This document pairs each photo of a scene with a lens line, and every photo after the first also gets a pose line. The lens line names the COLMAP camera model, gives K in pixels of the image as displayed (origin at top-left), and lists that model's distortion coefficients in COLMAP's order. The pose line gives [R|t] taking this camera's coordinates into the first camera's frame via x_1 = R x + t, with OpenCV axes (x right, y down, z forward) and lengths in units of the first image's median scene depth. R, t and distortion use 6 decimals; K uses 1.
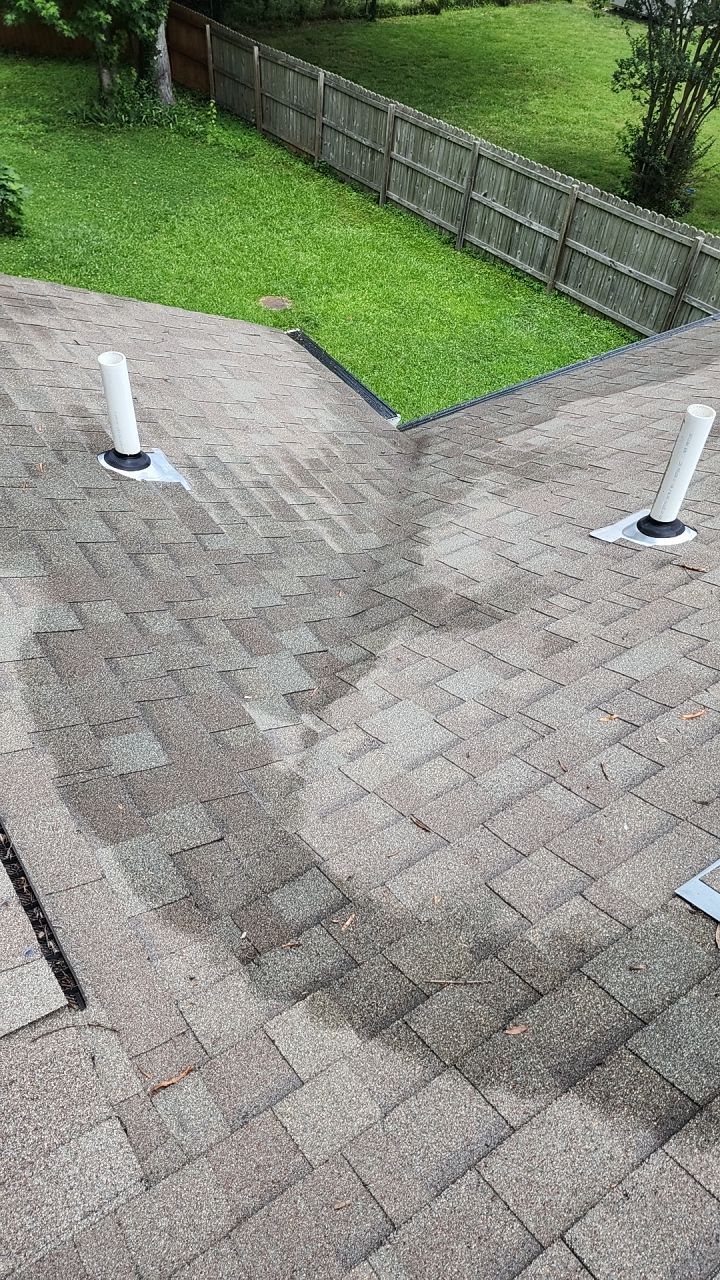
lens RADIAL K [[860.8, 0, 380.3], [0, 860.8, 638.2], [0, 0, 1]] dist [0.087230, -0.067512]
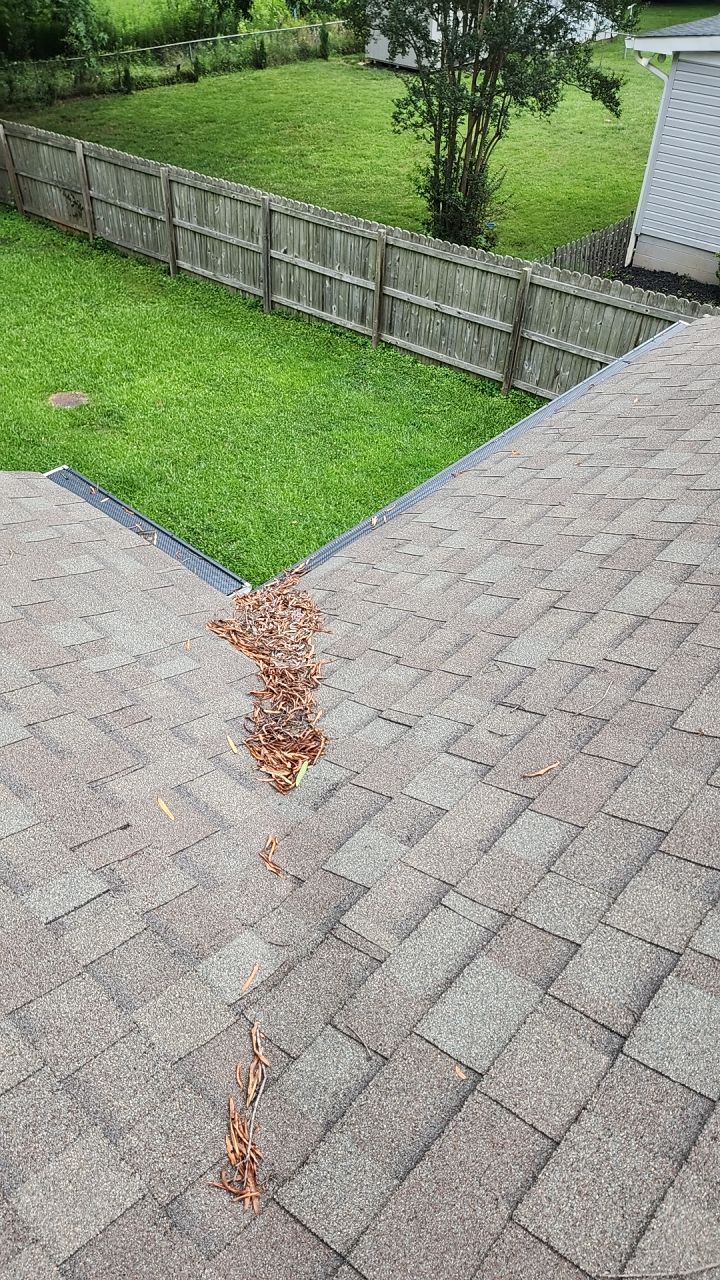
lens RADIAL K [[860.8, 0, 380.3], [0, 860.8, 638.2], [0, 0, 1]] dist [0.087230, -0.067512]
pose [[0.970978, -0.186837, 0.149313, 0.004133], [0.194967, 0.979924, -0.041673, -0.048903], [-0.138529, 0.069575, 0.987911, 0.104472]]
